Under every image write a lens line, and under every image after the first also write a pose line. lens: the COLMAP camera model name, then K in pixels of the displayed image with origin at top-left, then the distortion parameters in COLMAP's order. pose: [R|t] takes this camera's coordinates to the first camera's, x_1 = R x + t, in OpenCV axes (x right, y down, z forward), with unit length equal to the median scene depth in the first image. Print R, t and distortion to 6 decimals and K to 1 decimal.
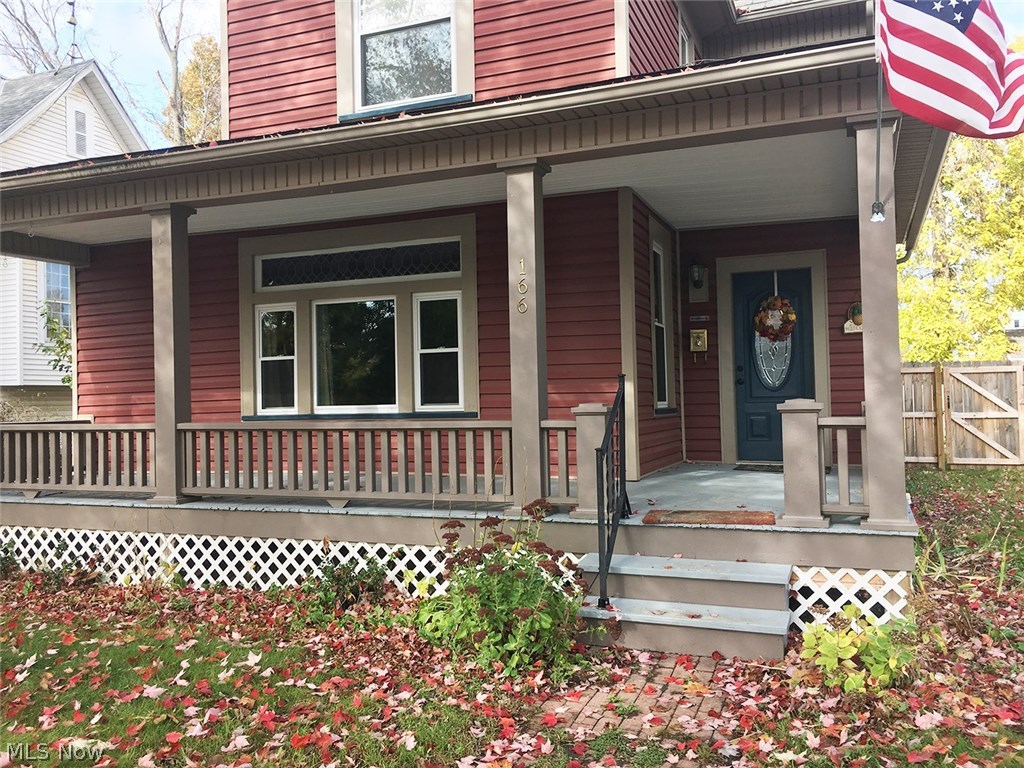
lens RADIAL K [[876.5, 0, 506.0], [0, 876.5, 365.9], [0, 0, 1]] dist [0.067689, -0.089627]
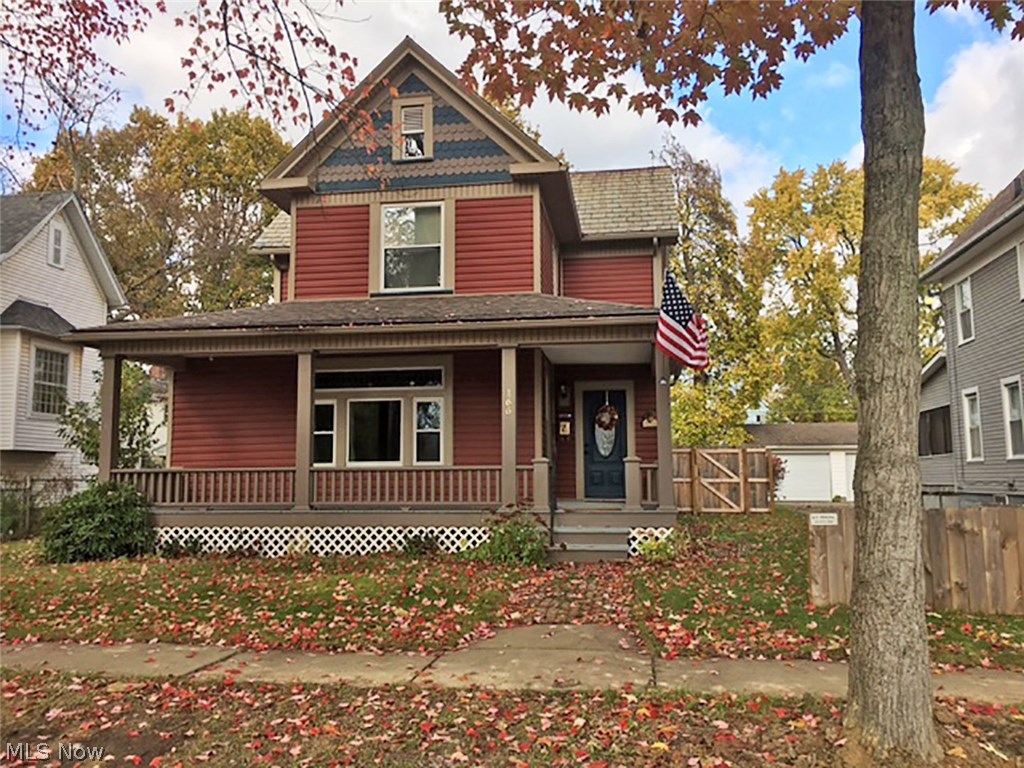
lens RADIAL K [[876.5, 0, 506.0], [0, 876.5, 365.9], [0, 0, 1]] dist [0.067689, -0.089627]
pose [[0.971980, 0.043639, 0.230978, -0.346283], [-0.022367, 0.995328, -0.093925, 0.015559], [-0.233998, 0.086127, 0.968415, -0.768042]]
